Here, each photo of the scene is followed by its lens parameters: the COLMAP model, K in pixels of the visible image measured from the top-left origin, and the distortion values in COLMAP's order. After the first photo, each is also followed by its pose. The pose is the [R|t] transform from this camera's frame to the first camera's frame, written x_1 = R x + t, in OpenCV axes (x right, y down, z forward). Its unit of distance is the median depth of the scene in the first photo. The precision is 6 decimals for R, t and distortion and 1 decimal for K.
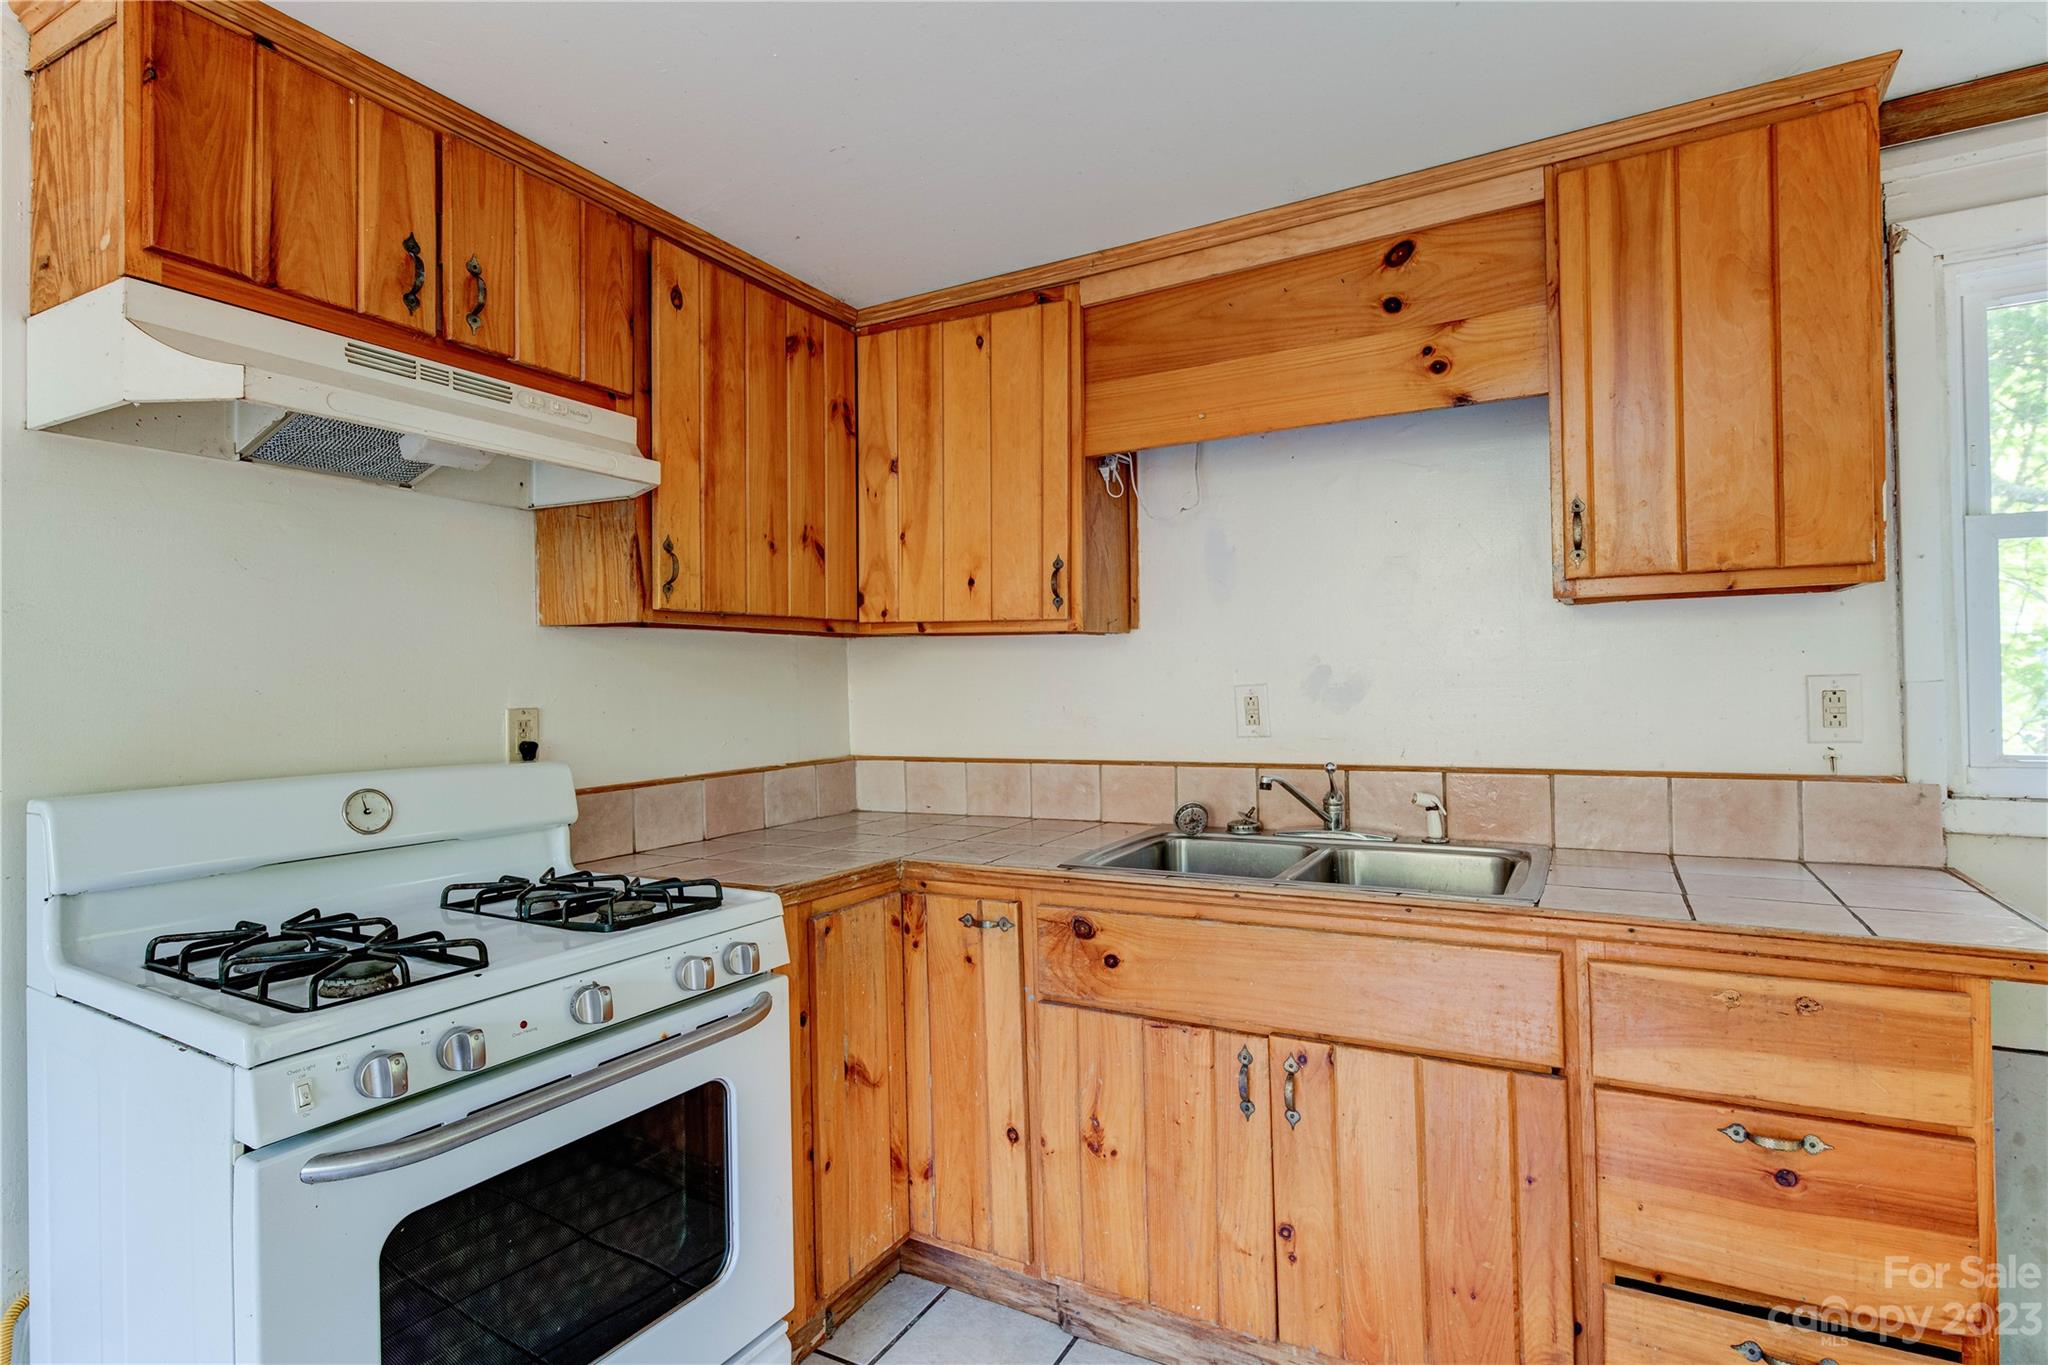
lens RADIAL K [[1014.5, 0, 1023.7], [0, 1014.5, 662.7], [0, 0, 1]] dist [0.002732, 0.000290]
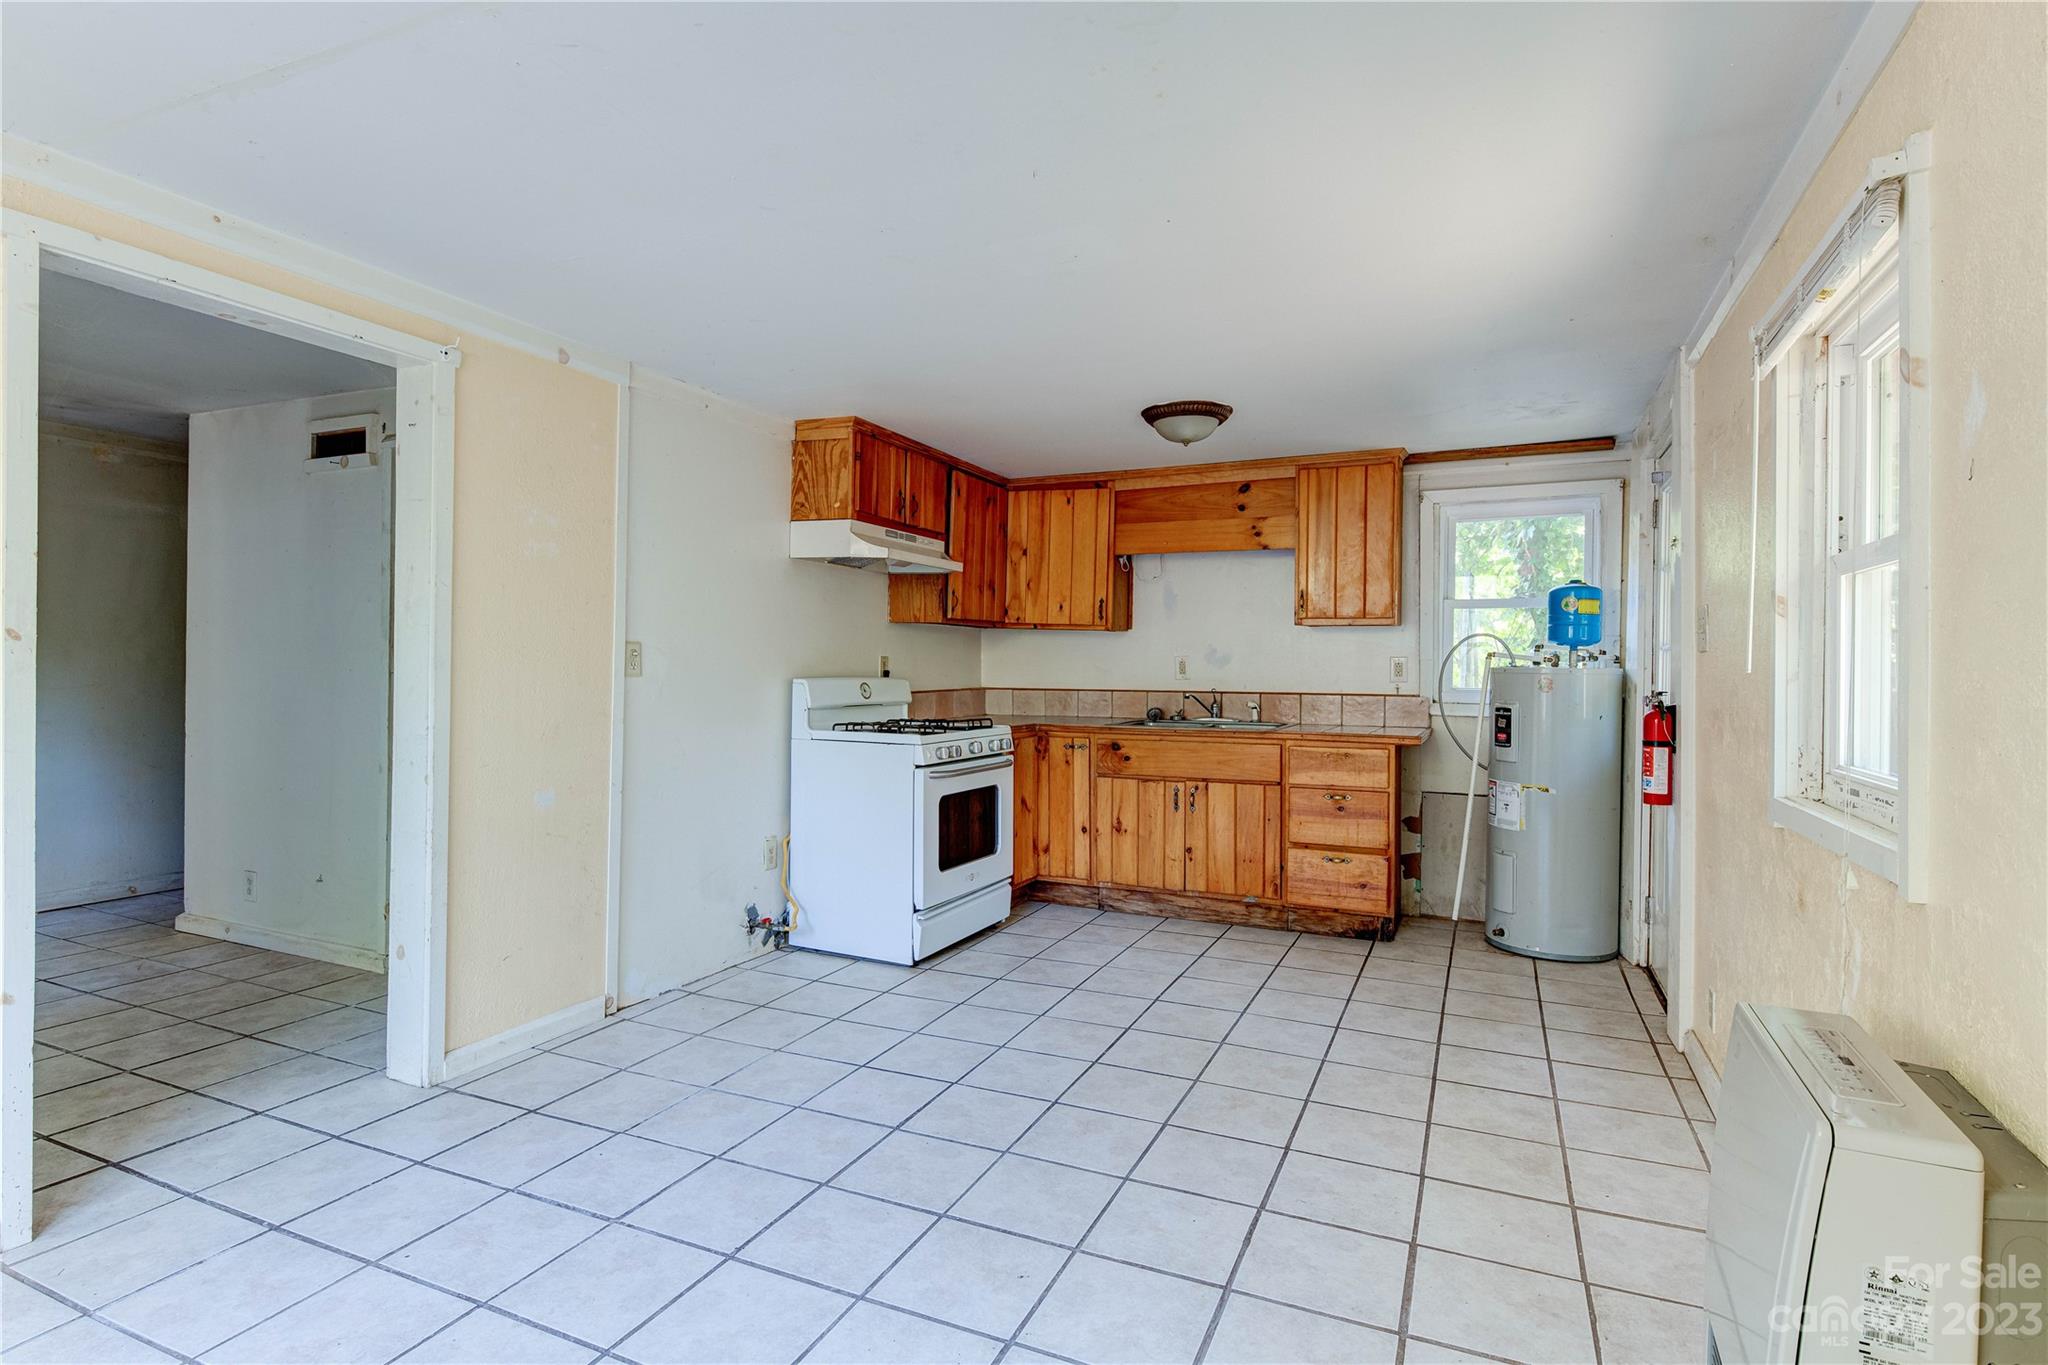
lens RADIAL K [[1014.5, 0, 1023.7], [0, 1014.5, 662.7], [0, 0, 1]] dist [0.002732, 0.000290]
pose [[0.997256, 0.026990, 0.068937, -0.343393], [-0.028254, 0.999449, 0.017431, 0.008505], [-0.068429, -0.019331, 0.997469, -1.490451]]
